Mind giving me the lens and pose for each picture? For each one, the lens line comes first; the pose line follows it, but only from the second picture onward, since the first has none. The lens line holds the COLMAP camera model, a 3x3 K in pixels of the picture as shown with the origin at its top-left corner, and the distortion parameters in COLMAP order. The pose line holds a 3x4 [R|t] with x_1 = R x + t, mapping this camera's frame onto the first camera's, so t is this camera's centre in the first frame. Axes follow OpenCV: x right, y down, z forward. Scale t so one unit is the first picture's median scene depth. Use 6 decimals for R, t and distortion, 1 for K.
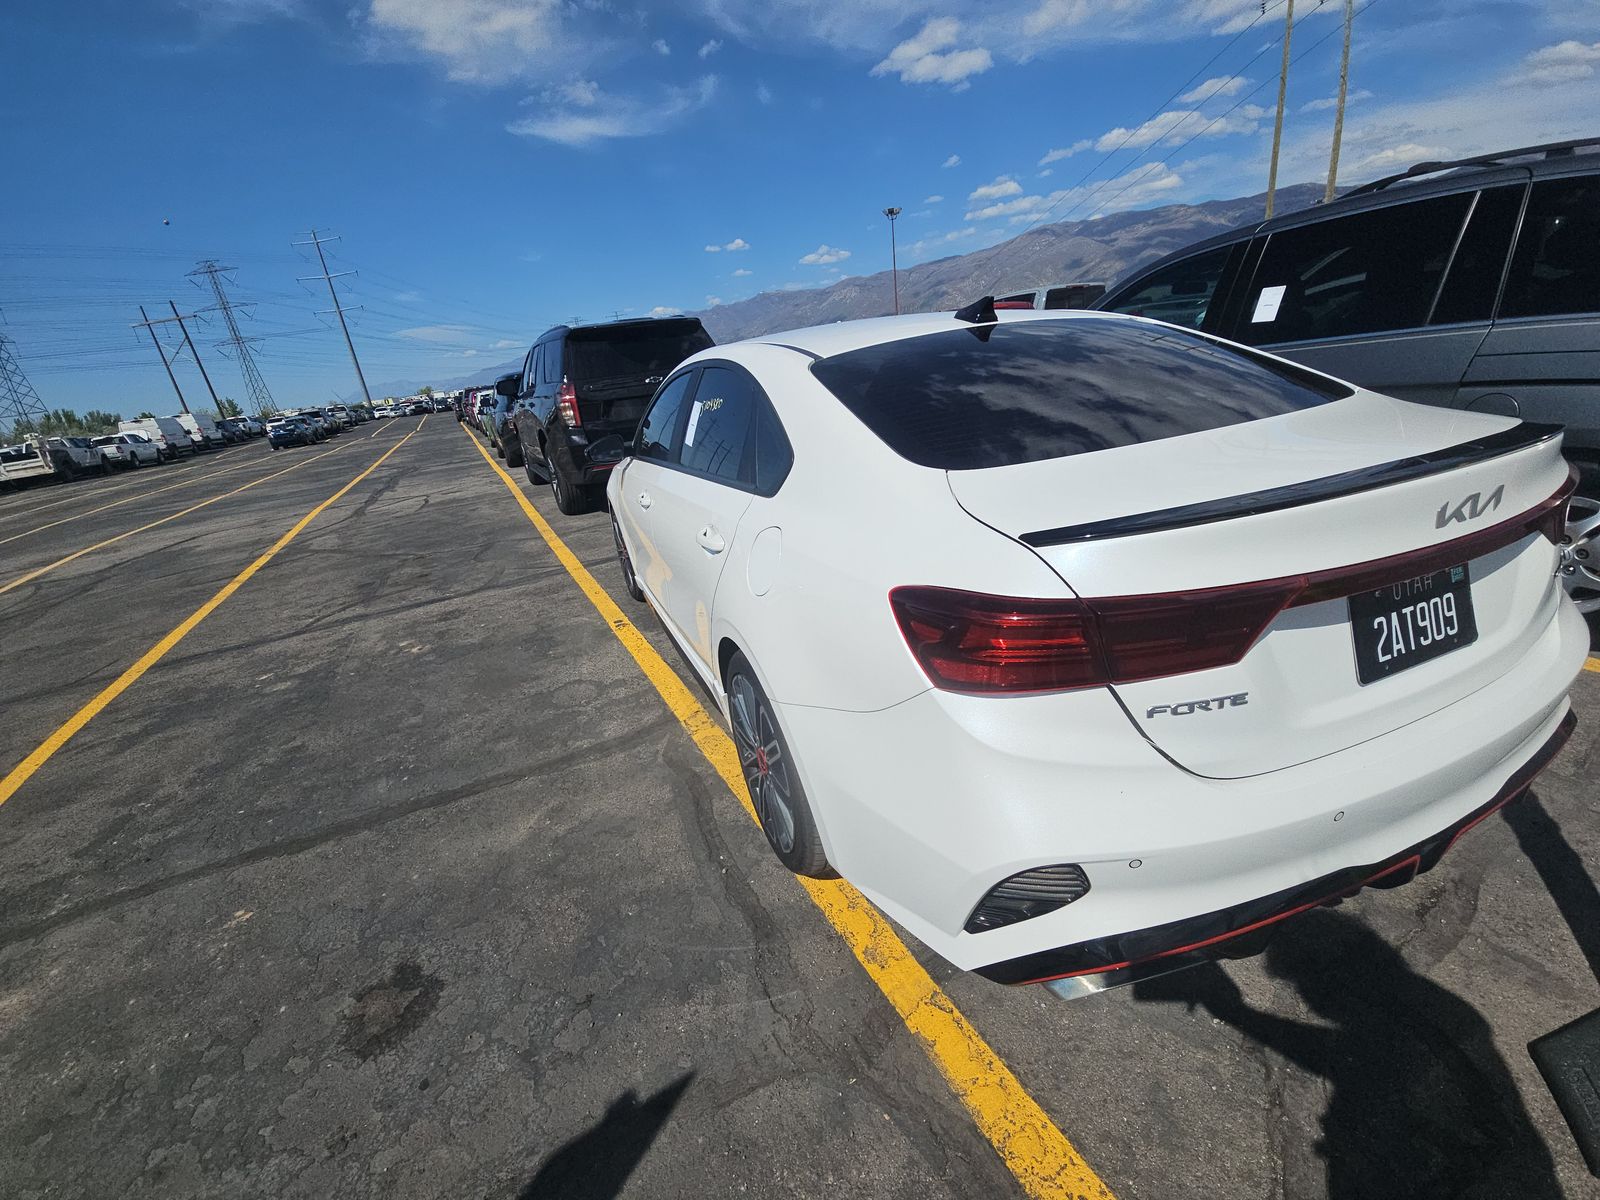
lens RADIAL K [[635.4, 0, 796.0], [0, 635.4, 634.8], [0, 0, 1]] dist [0.018277, -0.011018]
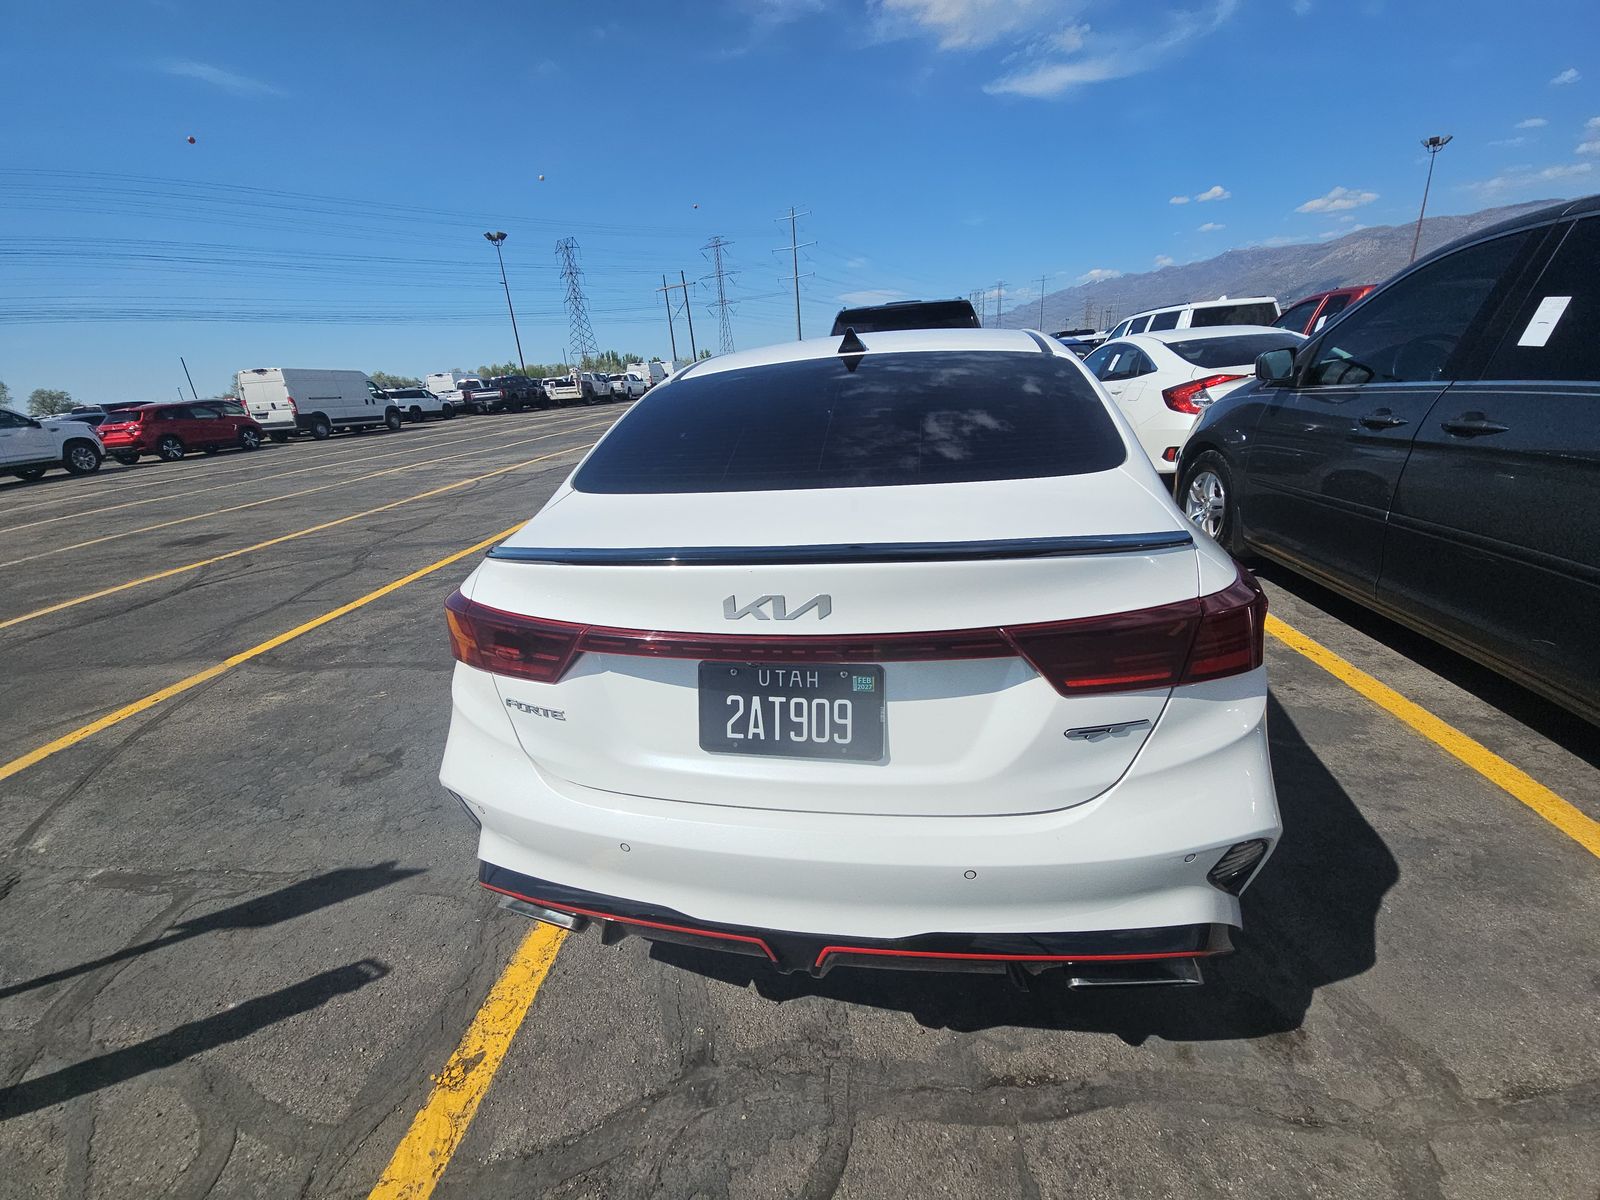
lens RADIAL K [[635.4, 0, 796.0], [0, 635.4, 634.8], [0, 0, 1]] dist [0.018277, -0.011018]
pose [[0.841671, 0.259011, -0.473817, 1.078359], [-0.238000, 0.965567, 0.105051, -0.187553], [0.484711, 0.024350, 0.874335, 0.108731]]
